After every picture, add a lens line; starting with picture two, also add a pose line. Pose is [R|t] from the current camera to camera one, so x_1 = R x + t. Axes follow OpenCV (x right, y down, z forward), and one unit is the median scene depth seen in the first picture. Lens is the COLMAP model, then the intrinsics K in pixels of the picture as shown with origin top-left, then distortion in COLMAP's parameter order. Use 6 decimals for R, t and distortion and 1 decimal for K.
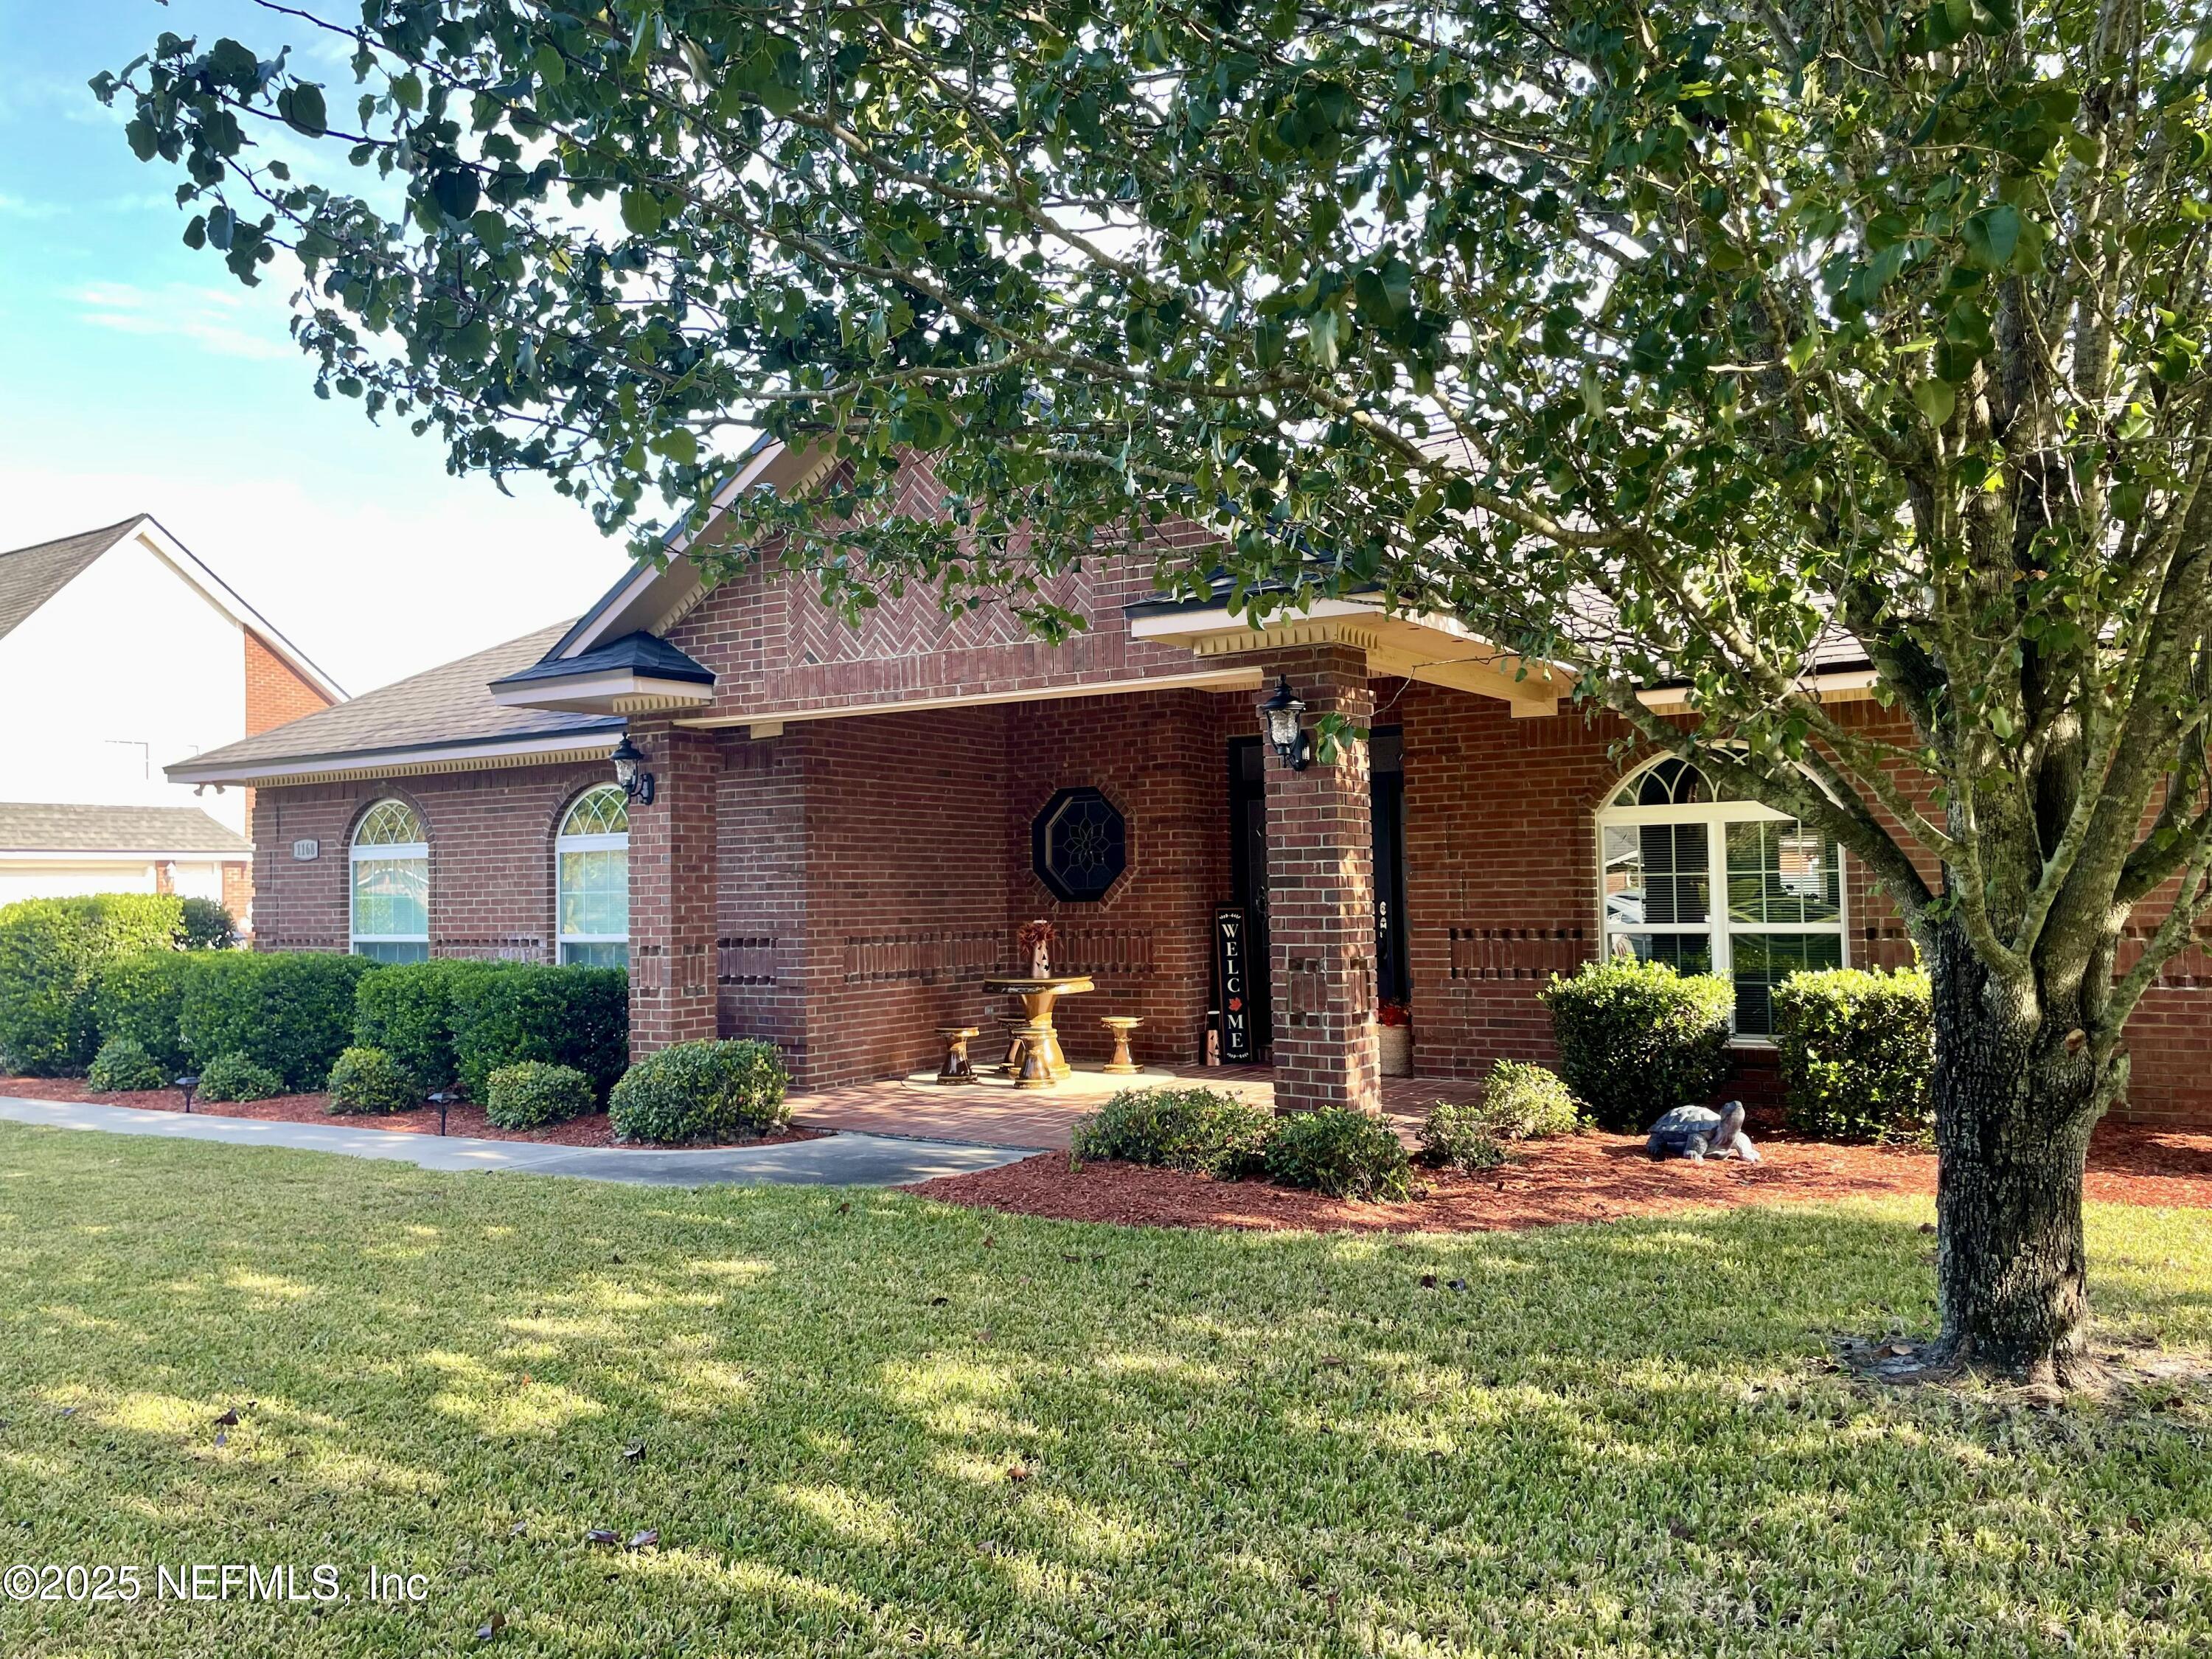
lens RADIAL K [[1666.0, 0, 1121.0], [0, 1666.0, 836.3], [0, 0, 1]] dist [0.082795, -0.125124]
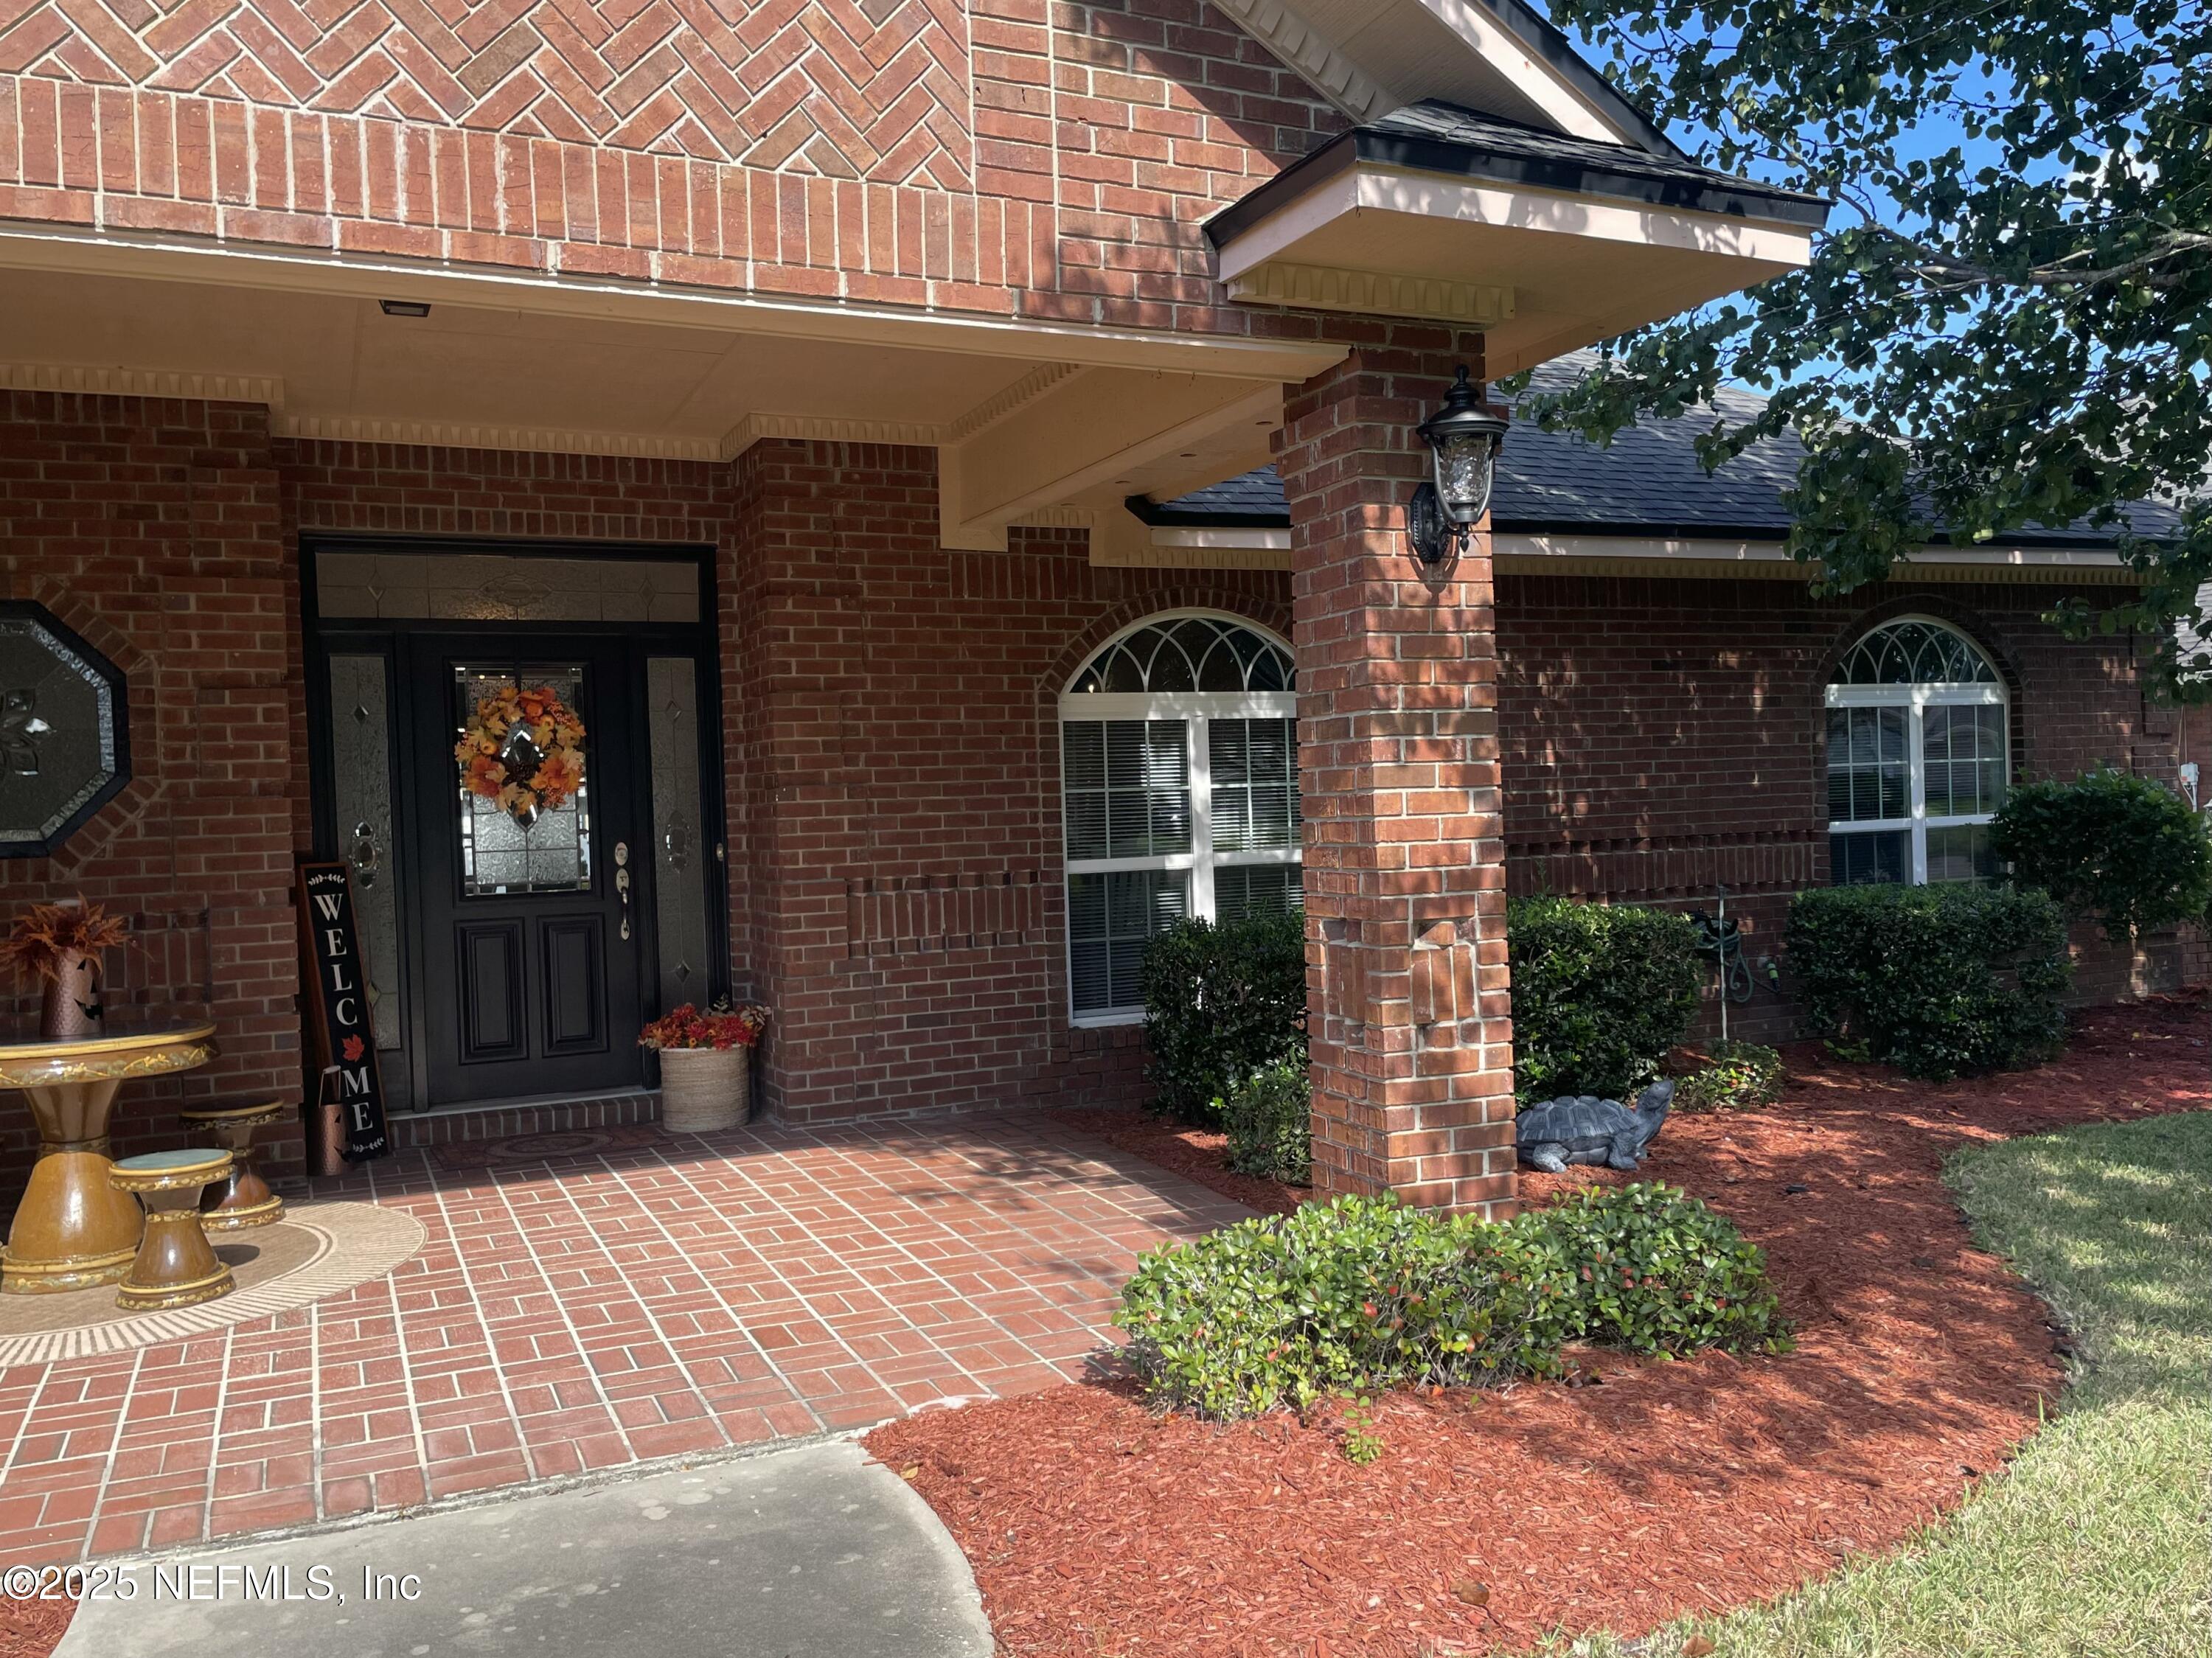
lens RADIAL K [[1758.8, 0, 1121.0], [0, 1758.8, 831.6], [0, 0, 1]] dist [0.098863, -0.127005]
pose [[0.542789, -0.013264, 0.839764, -0.296031], [-0.002680, 0.999843, 0.017525, 0.026025], [-0.839865, -0.011763, 0.542668, 0.559213]]
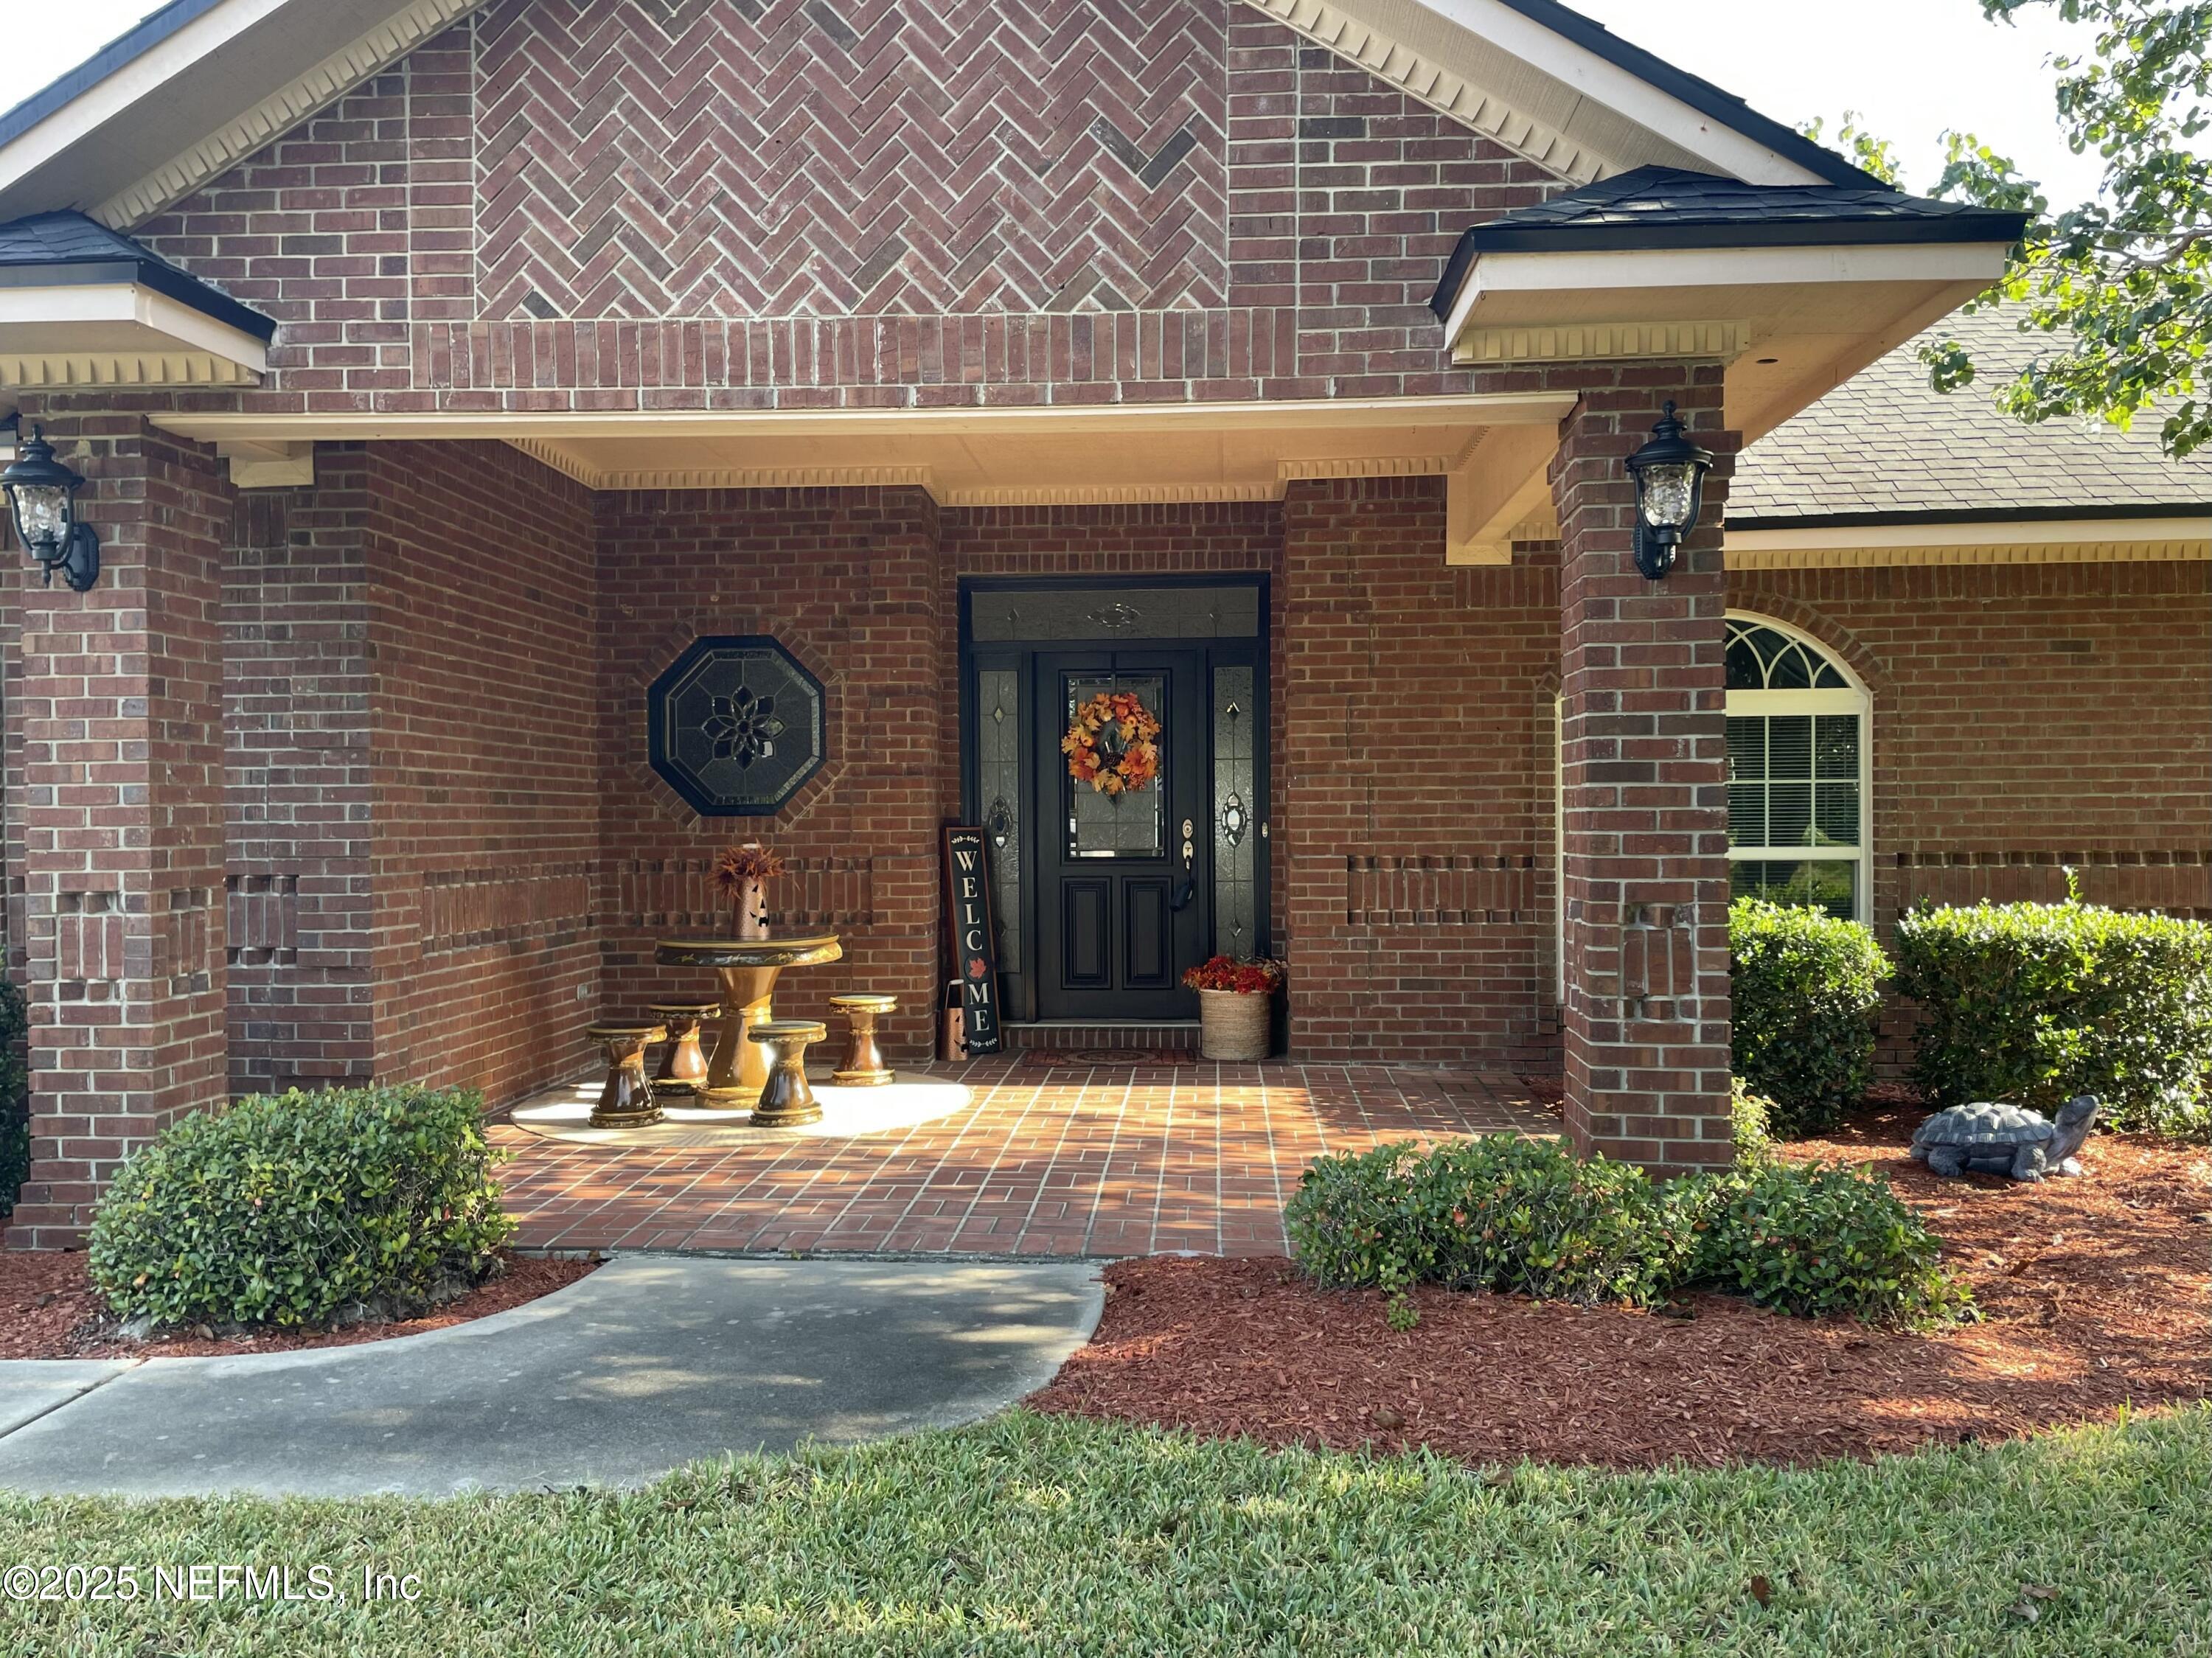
lens RADIAL K [[1711.2, 0, 1105.4], [0, 1711.2, 837.0], [0, 0, 1]] dist [0.088198, -0.118705]
pose [[0.875057, 0.005268, 0.483991, -0.250273], [-0.024150, 0.999171, 0.032787, 0.025512], [-0.483417, -0.040379, 0.874459, 0.407596]]
